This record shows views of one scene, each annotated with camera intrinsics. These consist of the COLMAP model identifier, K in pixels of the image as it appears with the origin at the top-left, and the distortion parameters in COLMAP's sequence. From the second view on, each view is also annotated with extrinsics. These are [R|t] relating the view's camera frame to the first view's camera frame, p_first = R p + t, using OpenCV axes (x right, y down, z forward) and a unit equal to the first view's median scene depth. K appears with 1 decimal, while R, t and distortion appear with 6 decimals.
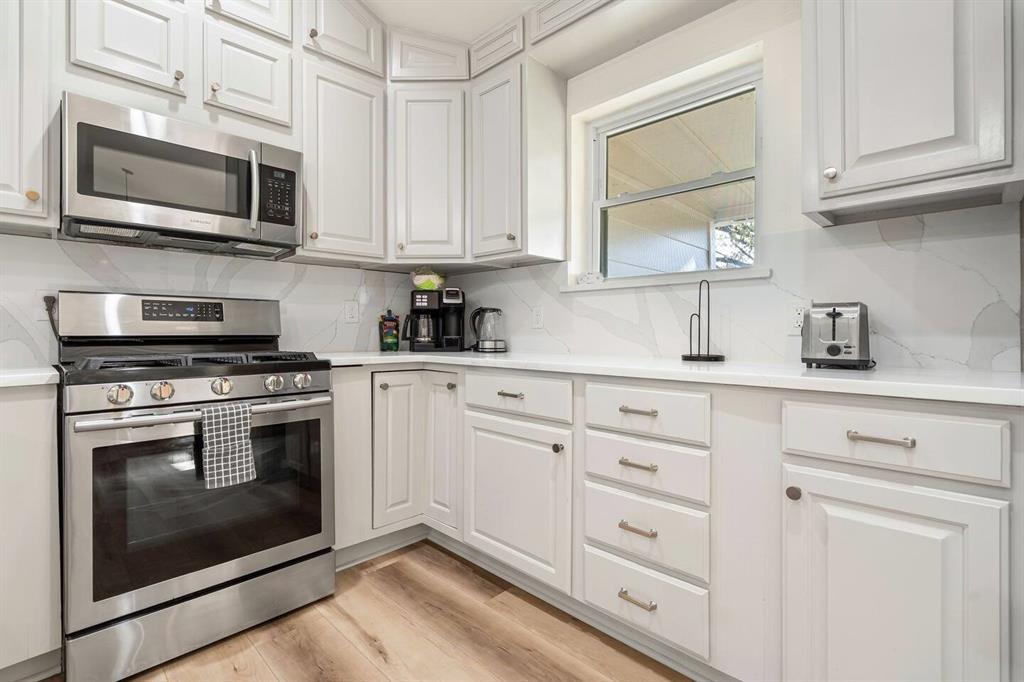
lens RADIAL K [[469.1, 0, 508.3], [0, 469.1, 330.0], [0, 0, 1]] dist [-0.000797, 0.000276]
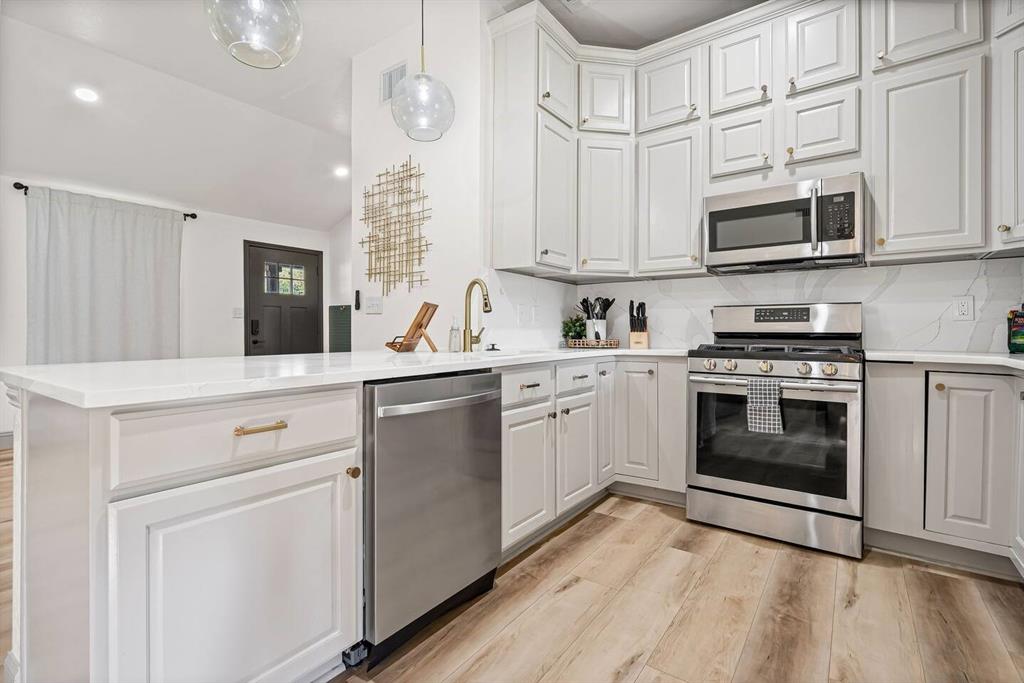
lens RADIAL K [[469.1, 0, 515.3], [0, 469.1, 332.3], [0, 0, 1]] dist [-0.000797, 0.000276]
pose [[0.153610, 0.004194, -0.988123, 0.550861], [0.000683, 0.999990, 0.004350, 0.004262], [0.988131, -0.001343, 0.153606, -0.003027]]
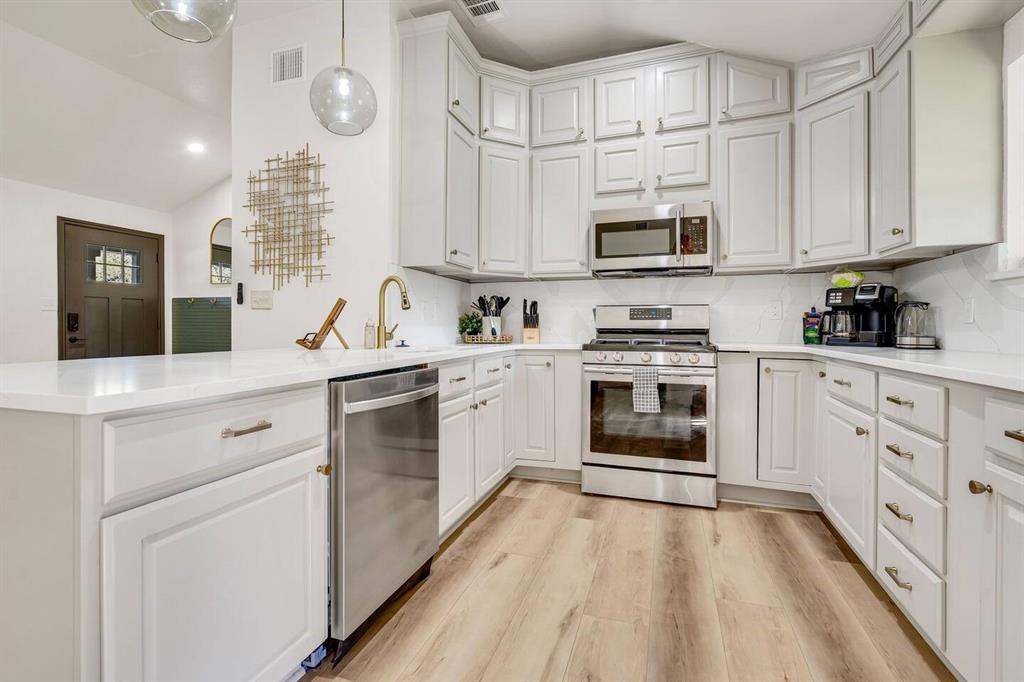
lens RADIAL K [[469.1, 0, 508.1], [0, 469.1, 325.6], [0, 0, 1]] dist [-0.000797, 0.000276]
pose [[0.434925, -0.000323, -0.900467, 0.571571], [0.000151, 1.000000, -0.000286, 0.000956], [0.900467, -0.000012, 0.434925, -0.177657]]
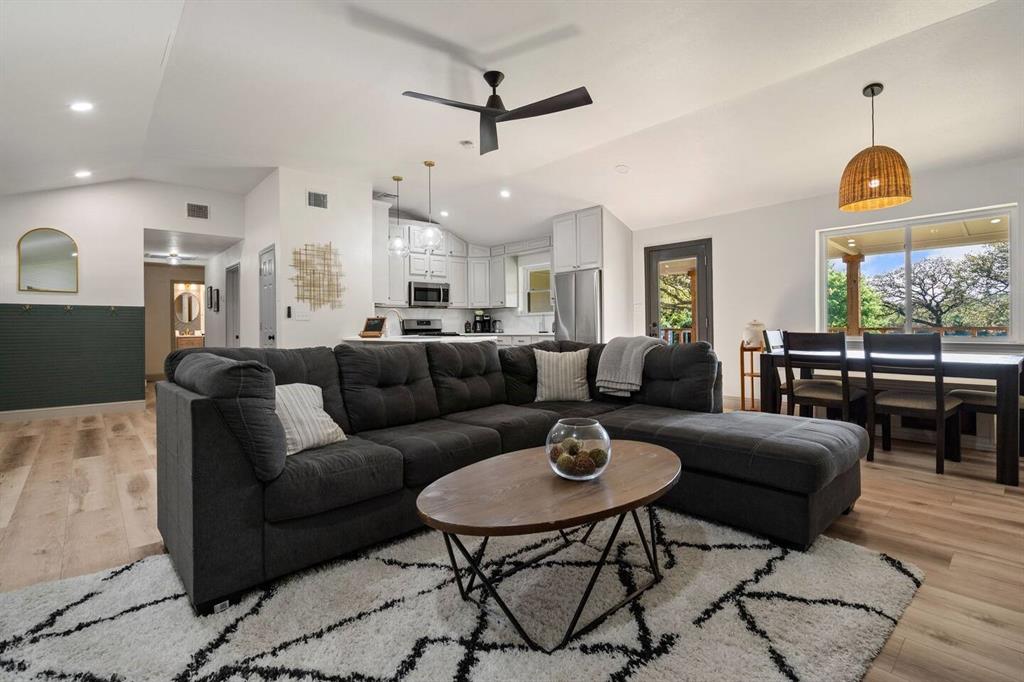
lens RADIAL K [[469.1, 0, 507.6], [0, 469.1, 332.8], [0, 0, 1]] dist [-0.000797, 0.000276]
pose [[0.997448, -0.005628, -0.071180, 0.349474], [0.006898, 0.999821, 0.017617, -0.019927], [0.071068, -0.018063, 0.997308, -3.040628]]
